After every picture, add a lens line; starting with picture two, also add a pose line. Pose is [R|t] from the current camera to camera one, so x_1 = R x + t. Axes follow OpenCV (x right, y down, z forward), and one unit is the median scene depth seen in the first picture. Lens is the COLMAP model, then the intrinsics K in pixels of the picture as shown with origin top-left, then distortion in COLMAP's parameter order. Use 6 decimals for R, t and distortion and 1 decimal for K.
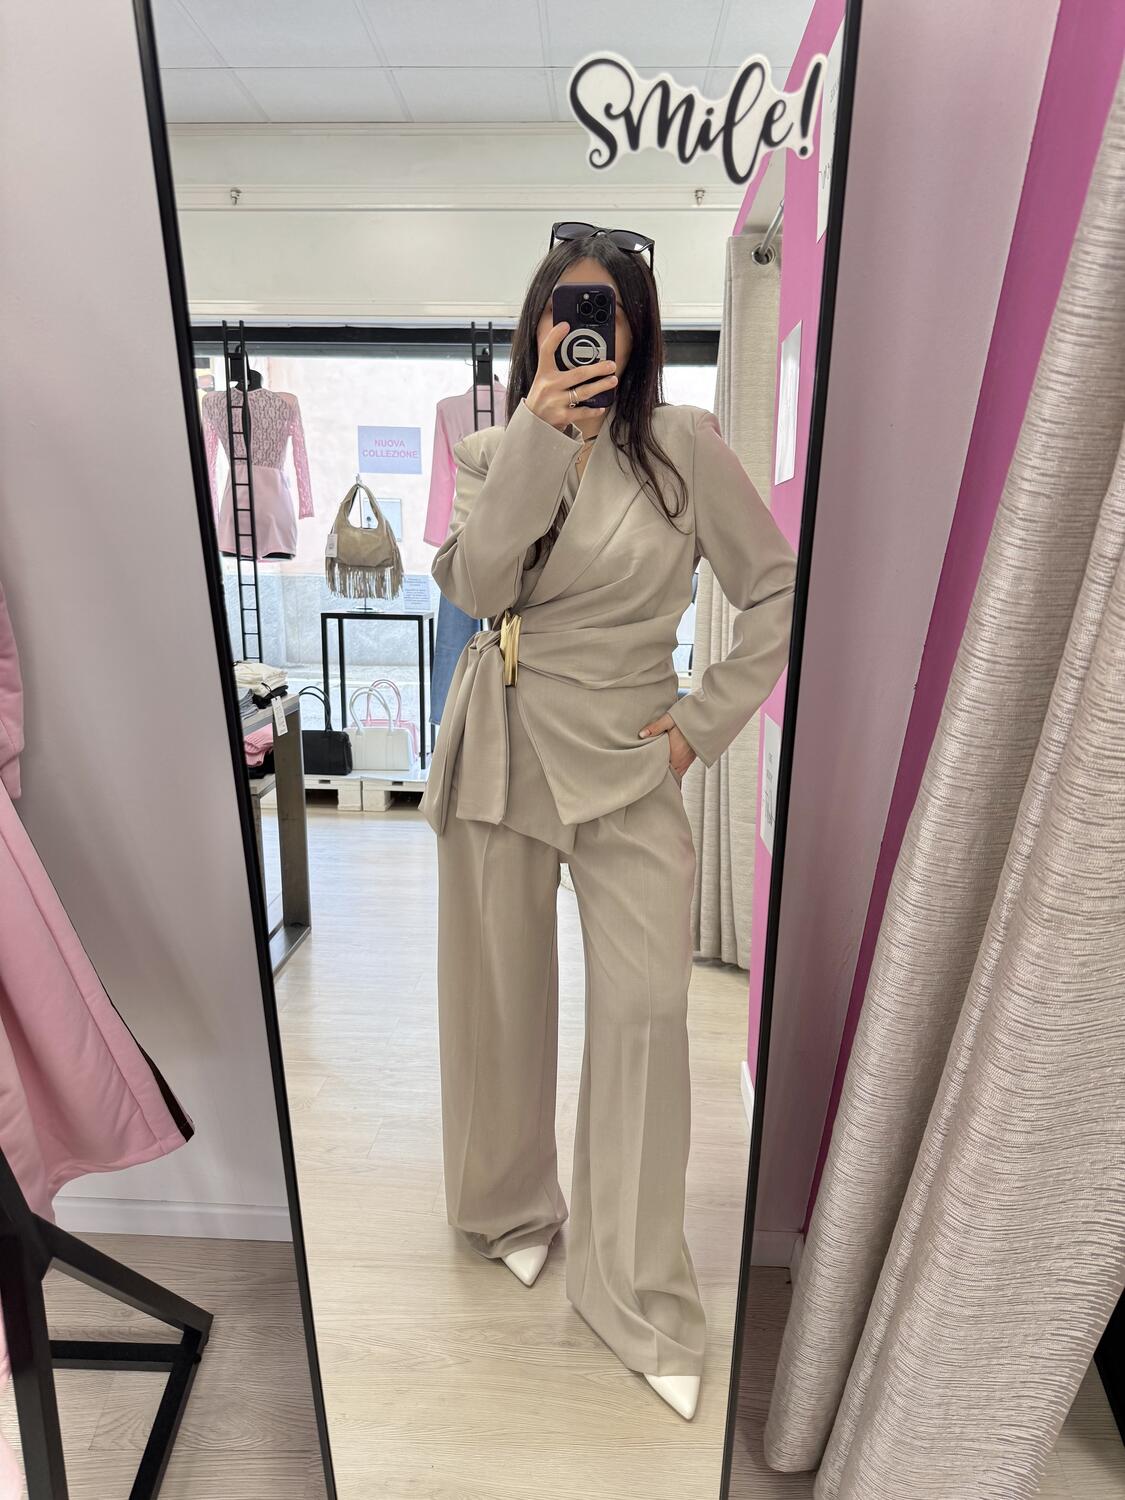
lens RADIAL K [[1038.8, 0, 575.4], [0, 1038.8, 757.1], [0, 0, 1]] dist [0.066889, -0.101795]
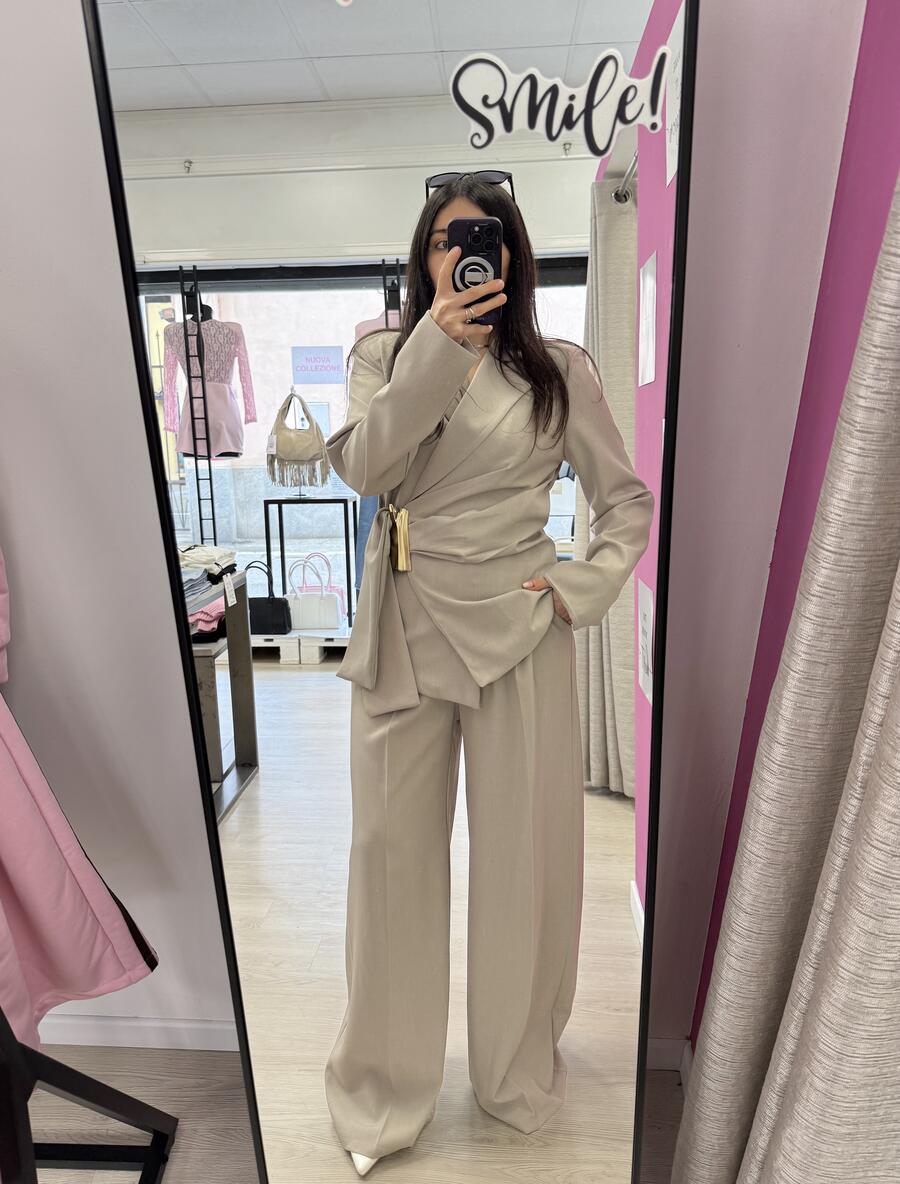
lens RADIAL K [[871.0, 0, 446.4], [0, 871.0, 566.6], [0, 0, 1]] dist [0.058285, -0.085254]
pose [[0.998900, -0.030184, -0.035897, 0.001405], [0.028386, 0.998367, -0.049582, -0.009144], [0.037335, 0.048509, 0.998125, 0.007542]]
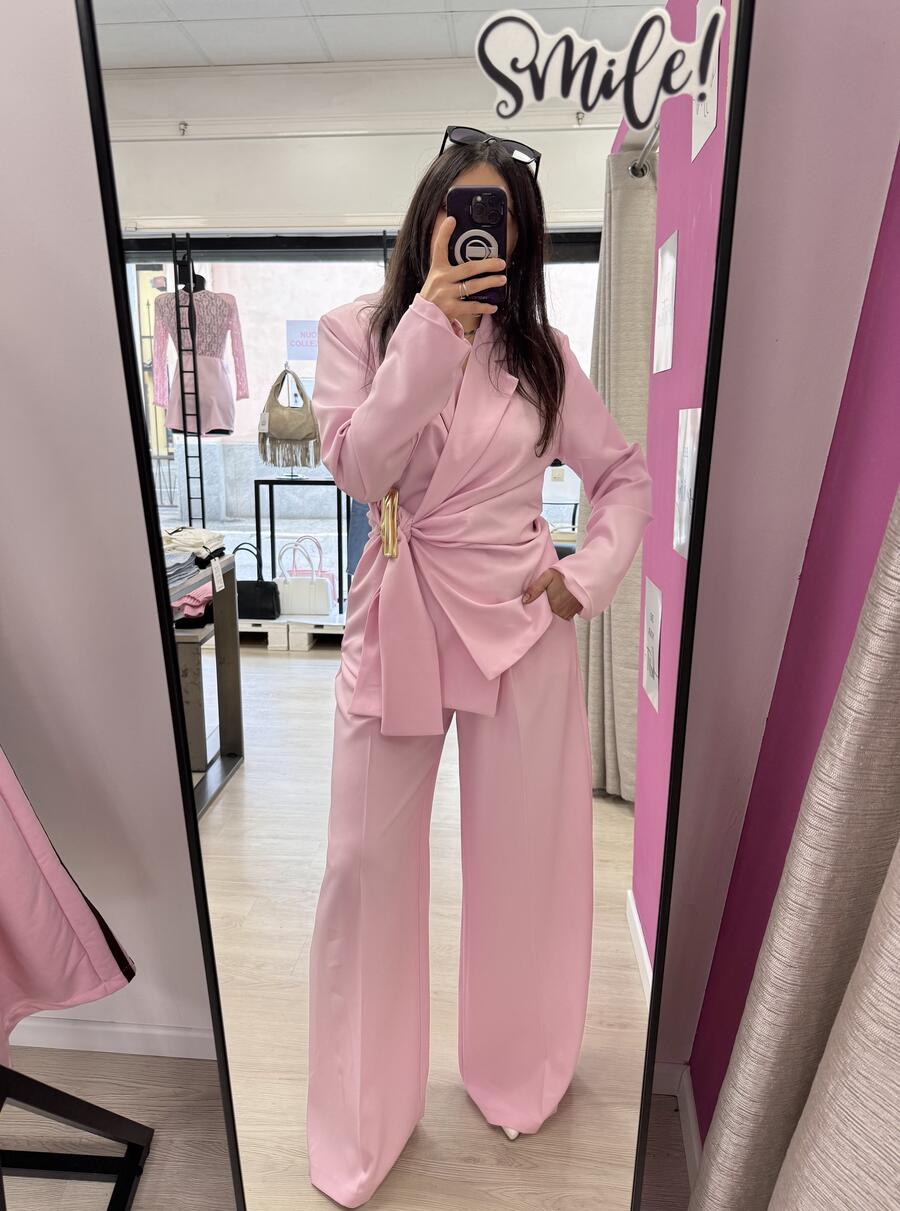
lens RADIAL K [[895.5, 0, 428.6], [0, 895.5, 571.9], [0, 0, 1]] dist [0.062901, -0.094012]
pose [[0.998817, -0.003218, -0.048520, -0.002429], [0.001978, 0.999670, -0.025600, -0.016287], [0.048587, 0.025474, 0.998494, 0.019689]]
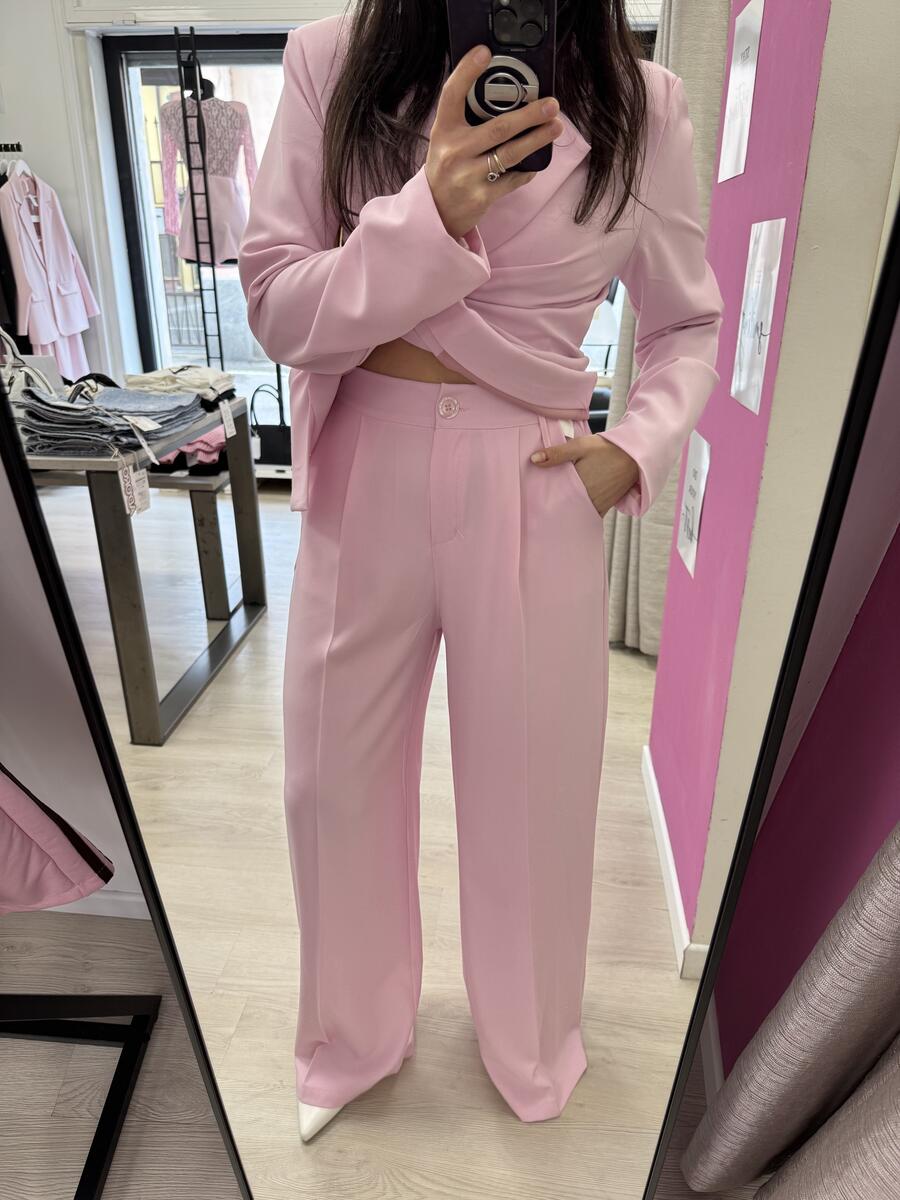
lens RADIAL K [[841.0, 0, 455.9], [0, 841.0, 609.6], [0, 0, 1]] dist [0.049486, -0.100649]
pose [[0.998681, 0.022511, -0.046139, -0.002241], [-0.012973, 0.980227, 0.197451, -0.020837], [0.049672, -0.196592, 0.979226, 0.107378]]
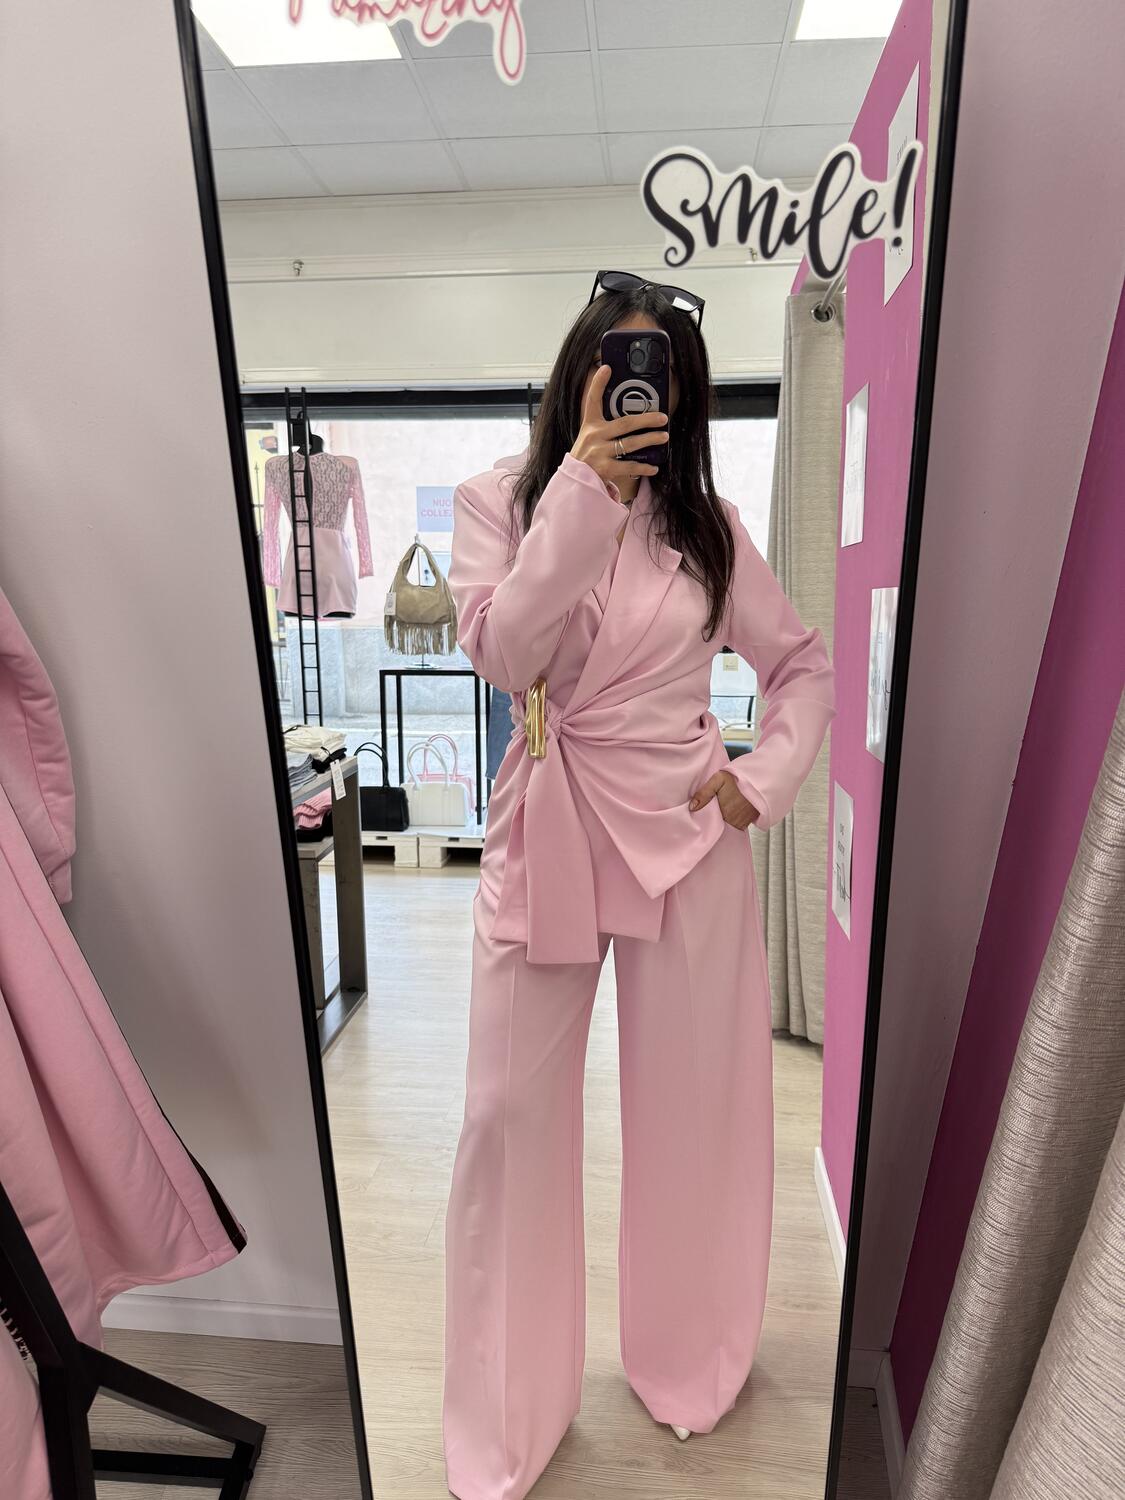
lens RADIAL K [[1042.0, 0, 570.3], [0, 1042.0, 756.5], [0, 0, 1]] dist [0.059265, -0.085819]
pose [[0.998311, -0.006373, -0.057749, -0.003827], [0.003842, 0.999032, -0.043823, -0.016813], [0.057973, 0.043527, 0.997369, 0.015514]]
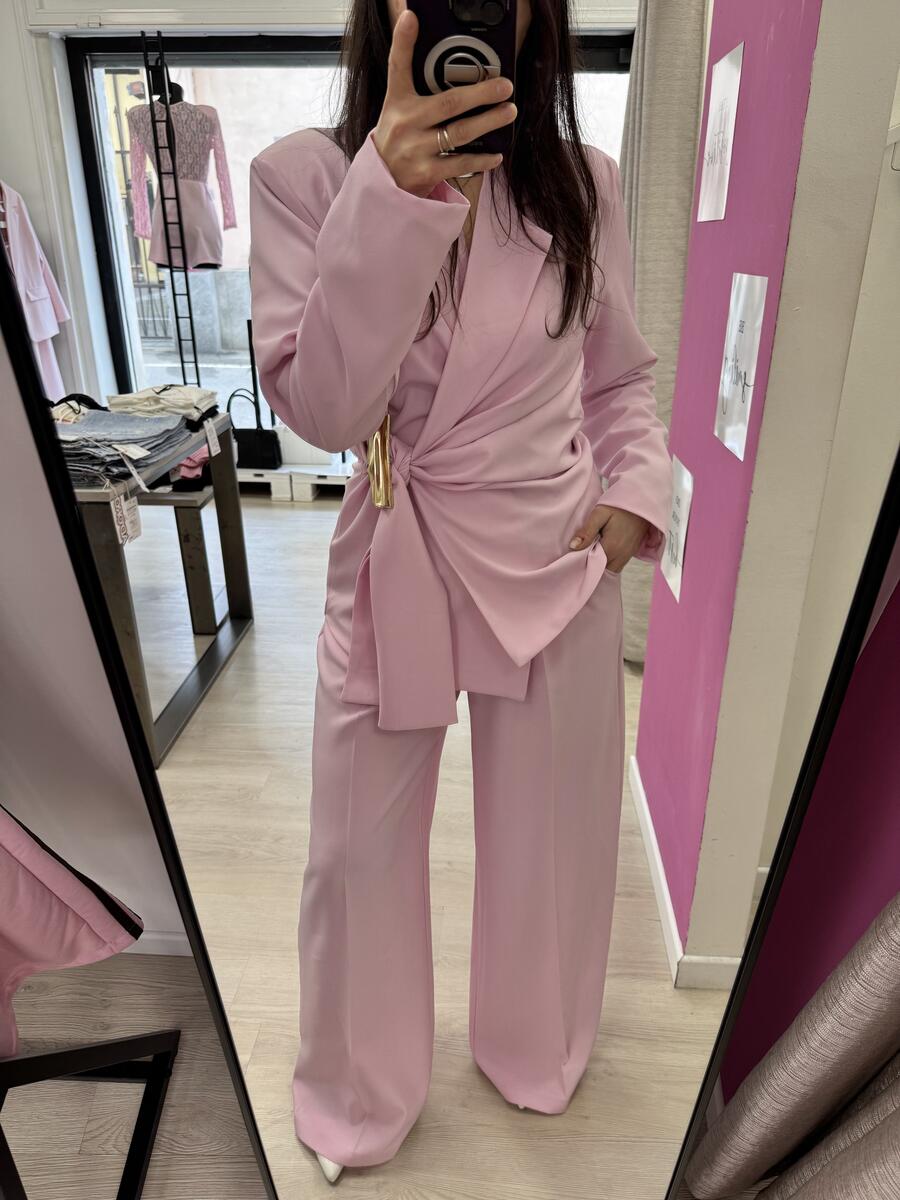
lens RADIAL K [[841.0, 0, 455.9], [0, 841.0, 609.6], [0, 0, 1]] dist [0.049486, -0.100649]
pose [[0.999903, 0.001998, -0.013765, -0.016399], [0.001002, 0.976714, 0.214542, -0.051359], [0.013873, -0.214535, 0.976618, 0.098363]]
